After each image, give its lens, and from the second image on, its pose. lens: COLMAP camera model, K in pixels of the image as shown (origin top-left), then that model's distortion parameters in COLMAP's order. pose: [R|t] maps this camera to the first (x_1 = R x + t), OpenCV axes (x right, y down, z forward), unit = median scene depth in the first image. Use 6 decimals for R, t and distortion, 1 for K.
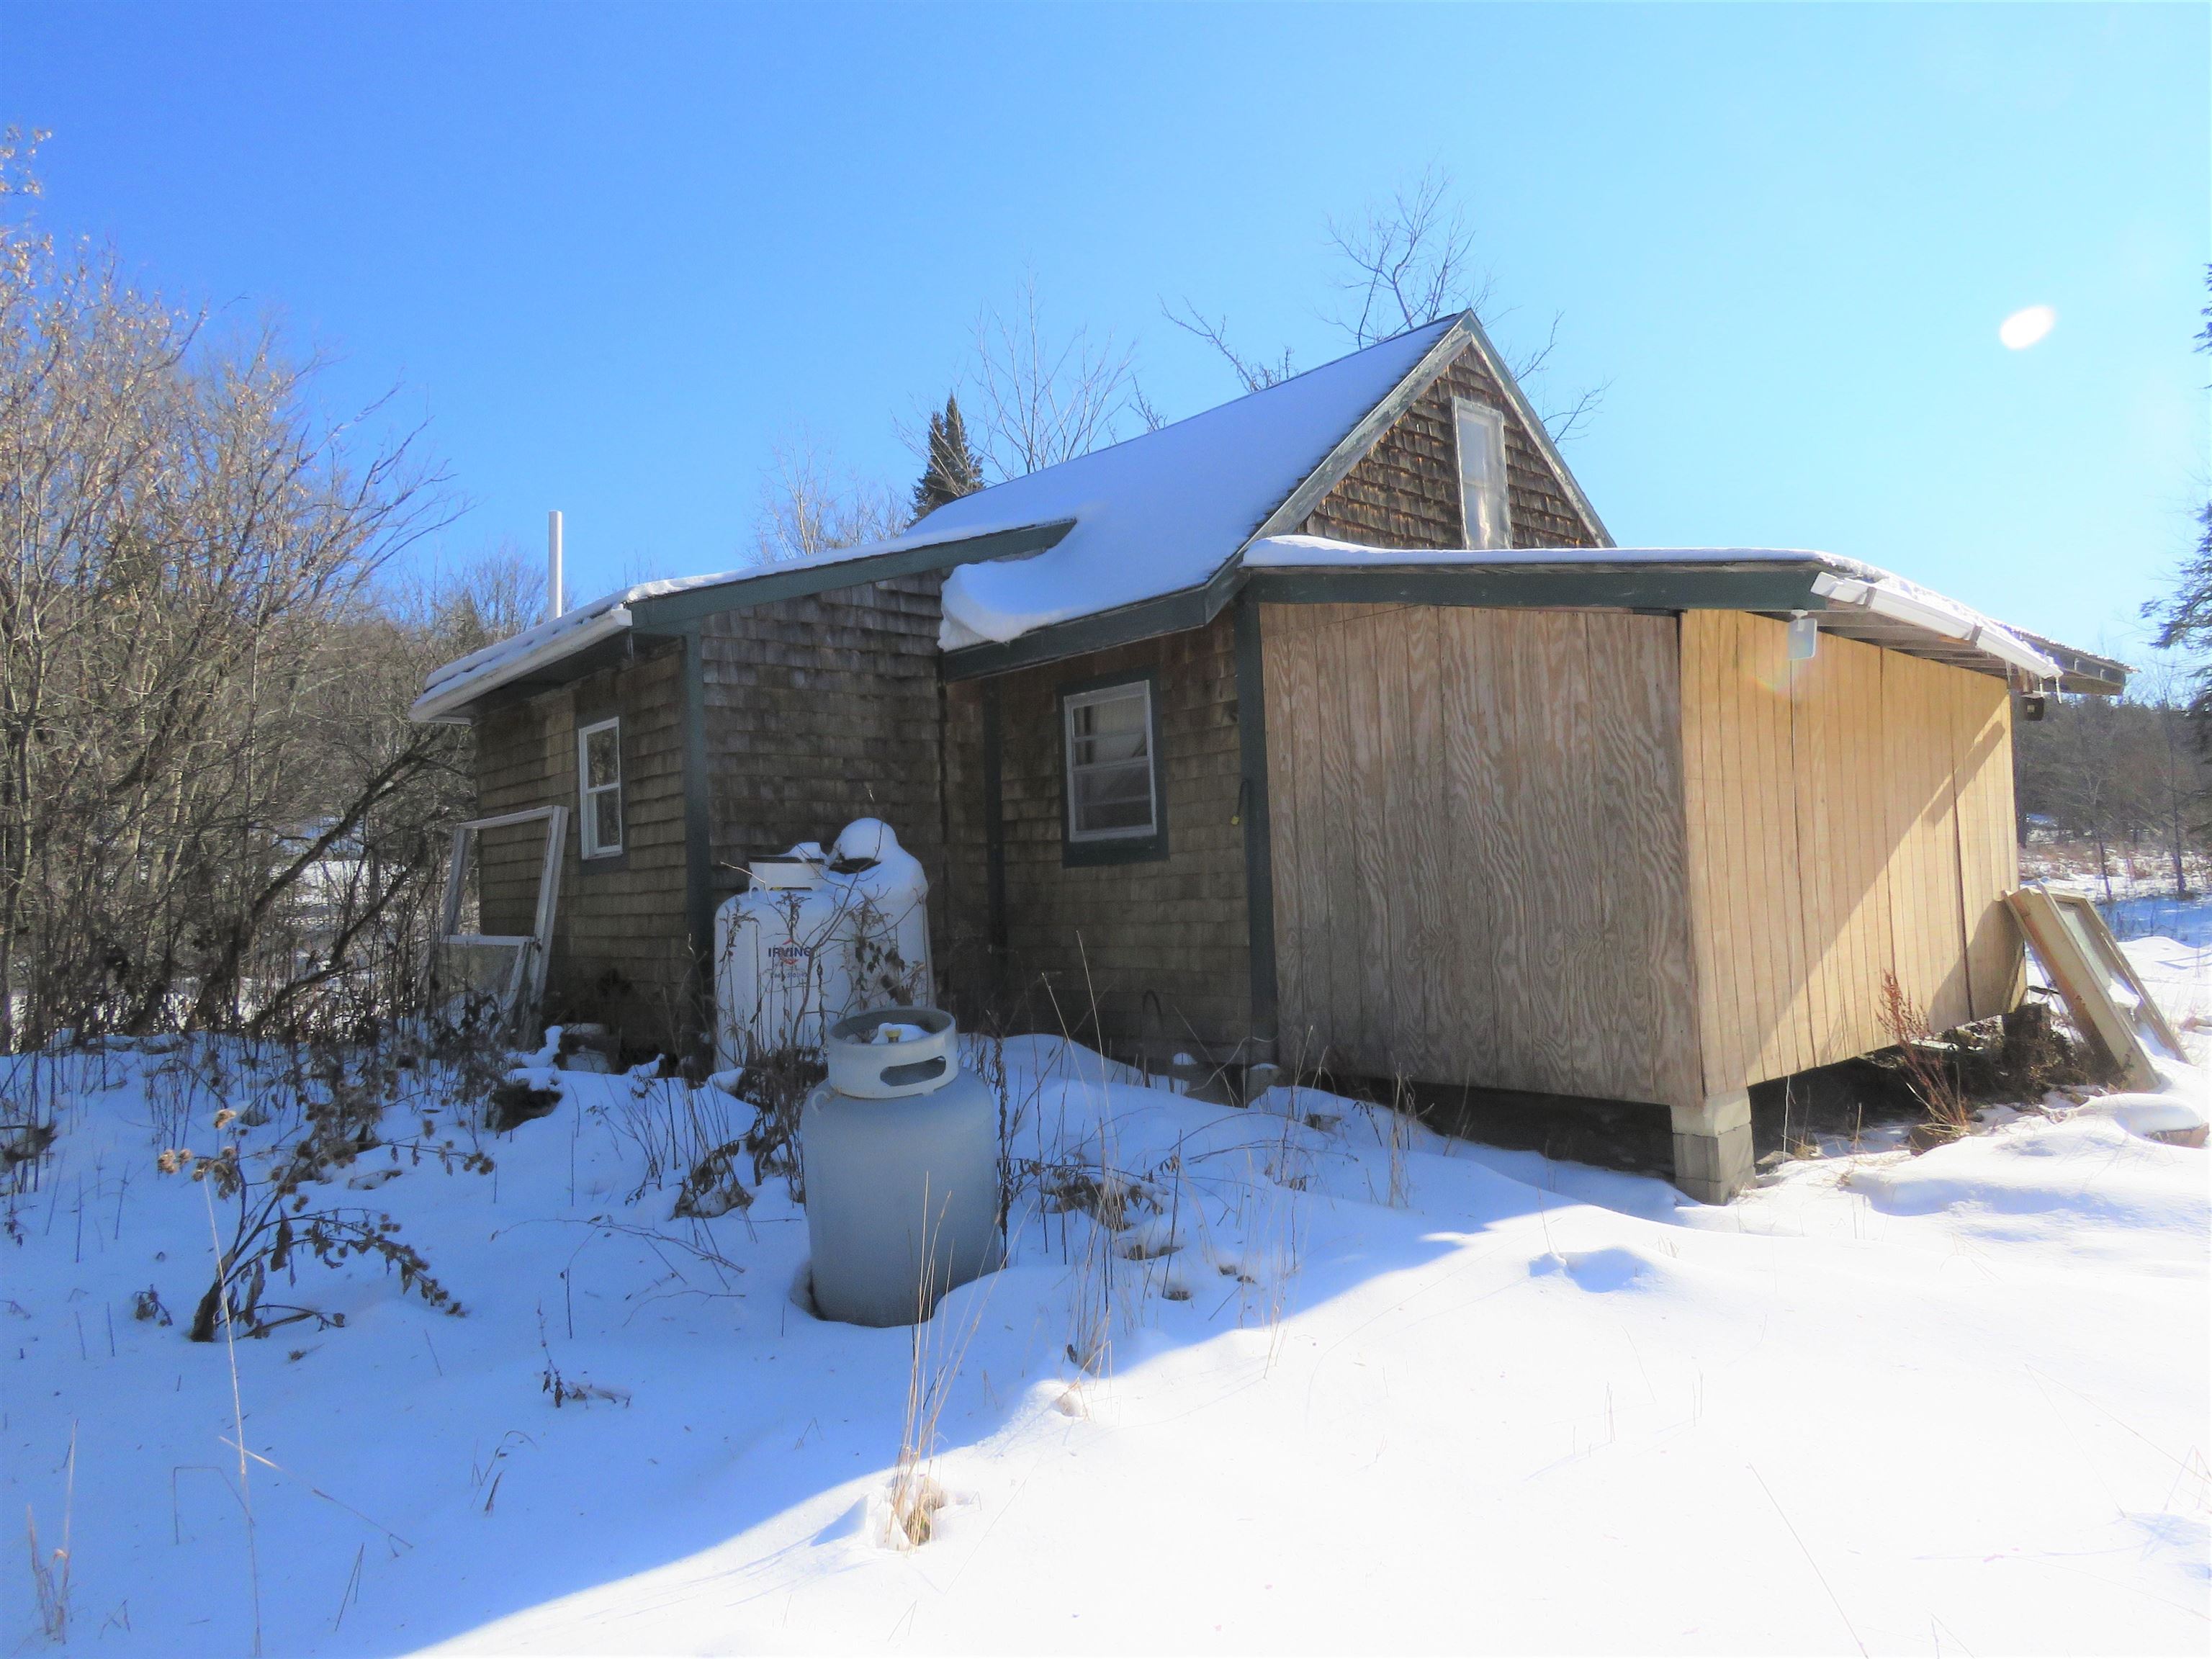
lens RADIAL K [[1414.6, 0, 1106.3], [0, 1414.6, 830.6], [0, 0, 1]] dist [-0.006974, 0.001025]
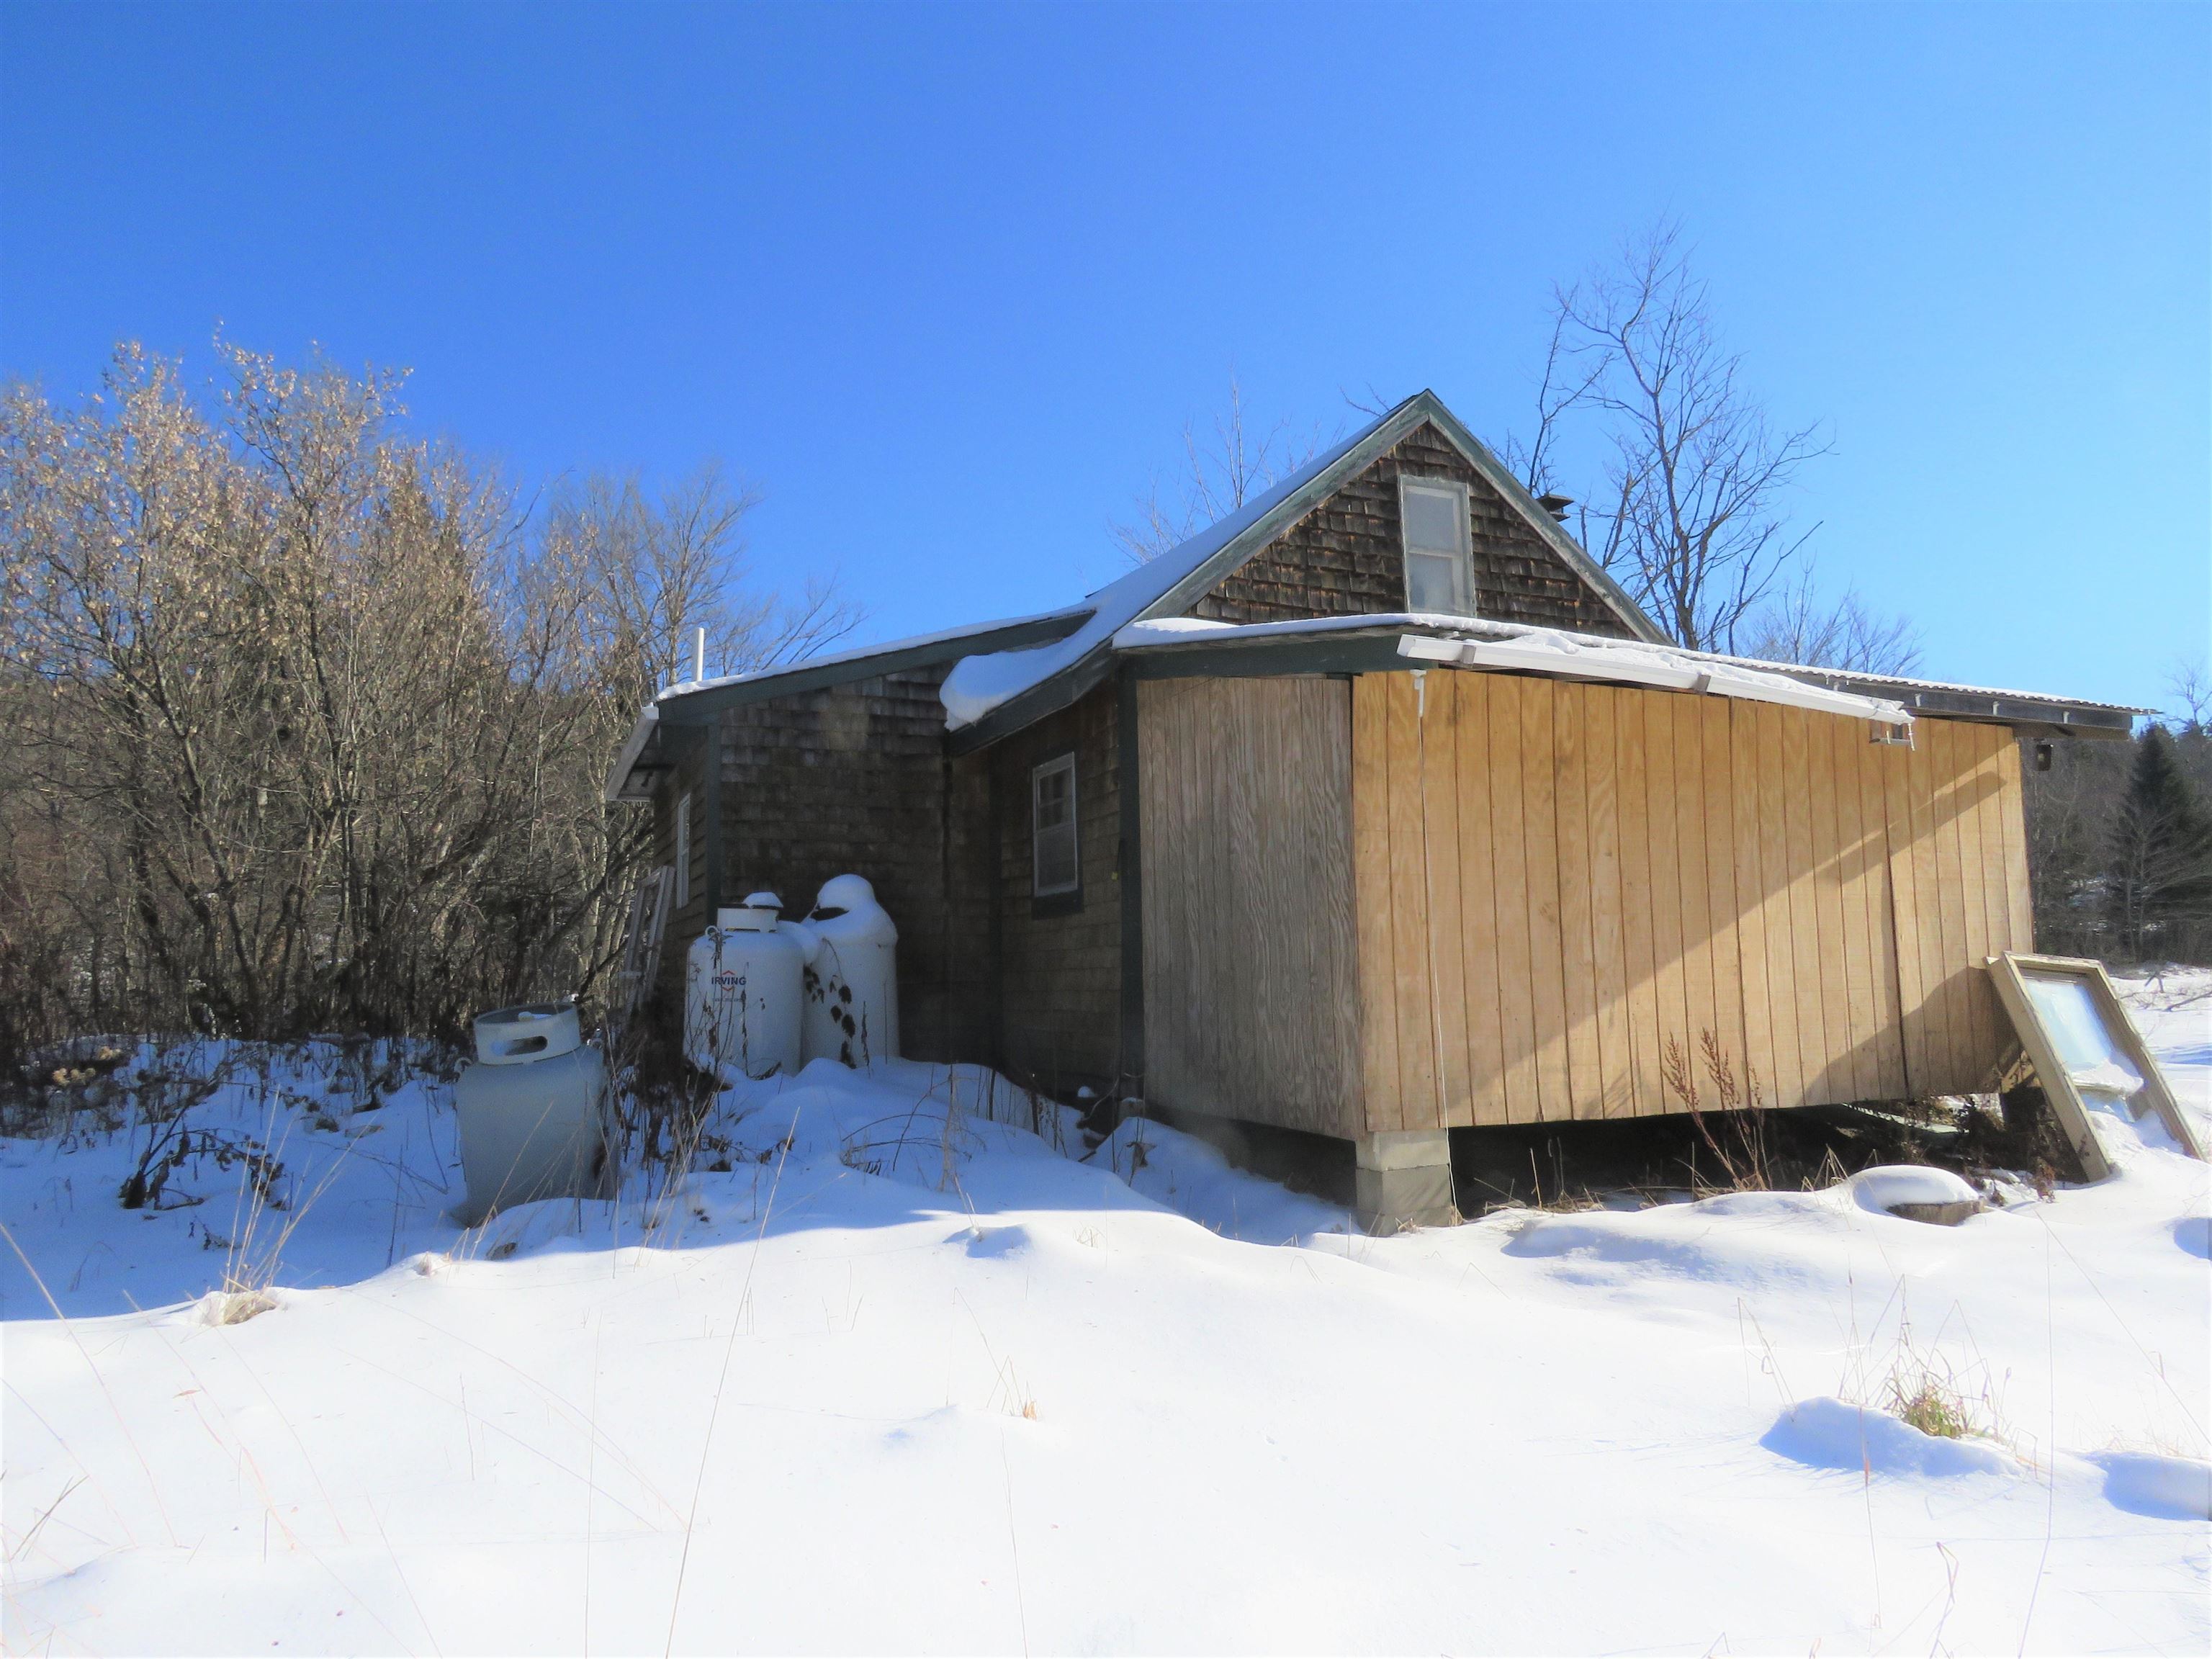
lens RADIAL K [[1414.6, 0, 1103.5], [0, 1414.6, 828.9], [0, 0, 1]] dist [-0.006974, 0.001025]
pose [[0.947076, -0.008604, -0.320893, 0.423855], [-0.009797, 0.998400, -0.055685, 0.017337], [0.320859, 0.055882, 0.945477, -0.052102]]
